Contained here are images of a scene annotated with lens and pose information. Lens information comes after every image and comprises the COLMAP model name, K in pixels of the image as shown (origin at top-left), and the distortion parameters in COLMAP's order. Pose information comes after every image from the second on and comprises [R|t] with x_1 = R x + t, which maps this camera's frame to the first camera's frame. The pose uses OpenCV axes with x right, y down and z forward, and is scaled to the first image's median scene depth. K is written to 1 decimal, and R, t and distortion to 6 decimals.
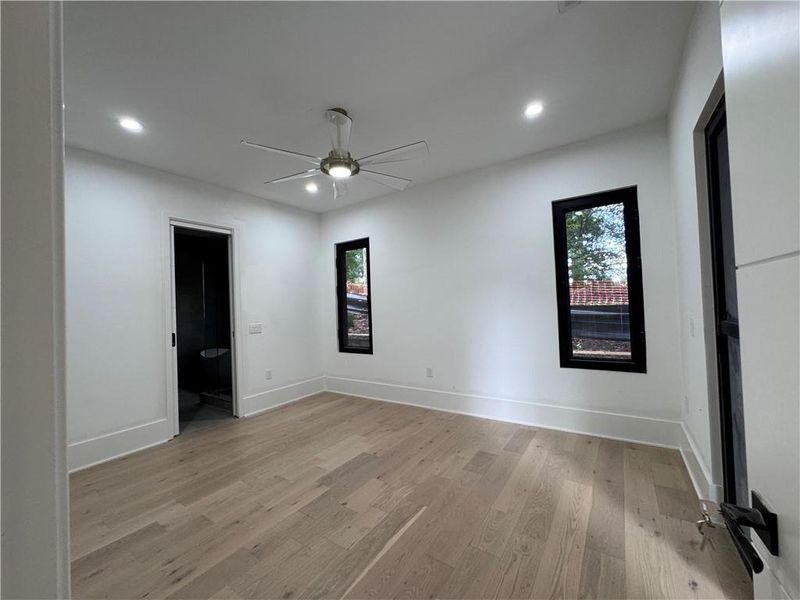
lens RADIAL K [[320.9, 0, 400.0], [0, 320.9, 300.0], [0, 0, 1]] dist [-0.001467, 0.000009]
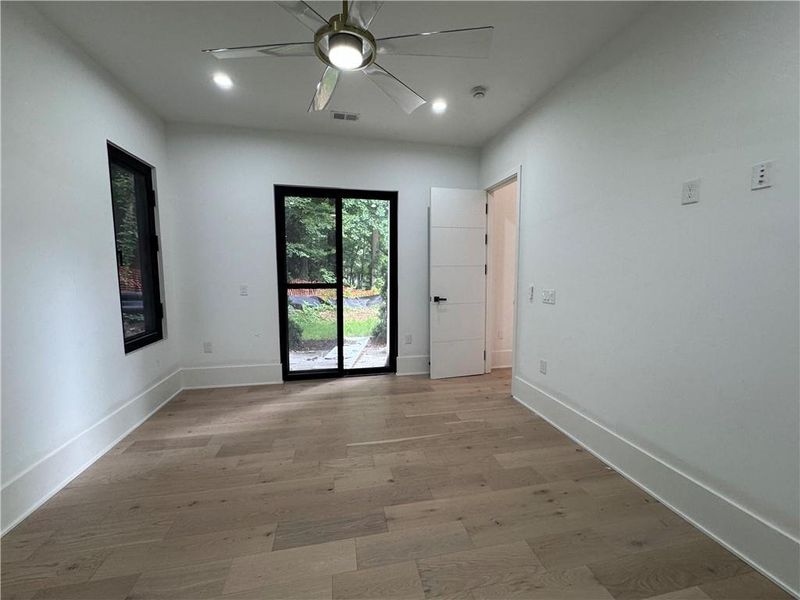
lens RADIAL K [[320.9, 0, 400.0], [0, 320.9, 300.0], [0, 0, 1]] dist [-0.001467, 0.000009]
pose [[-0.722671, -0.025049, 0.690738, -0.760262], [0.015901, 0.998476, 0.052845, 0.053826], [-0.691009, 0.049173, -0.721171, 1.501838]]
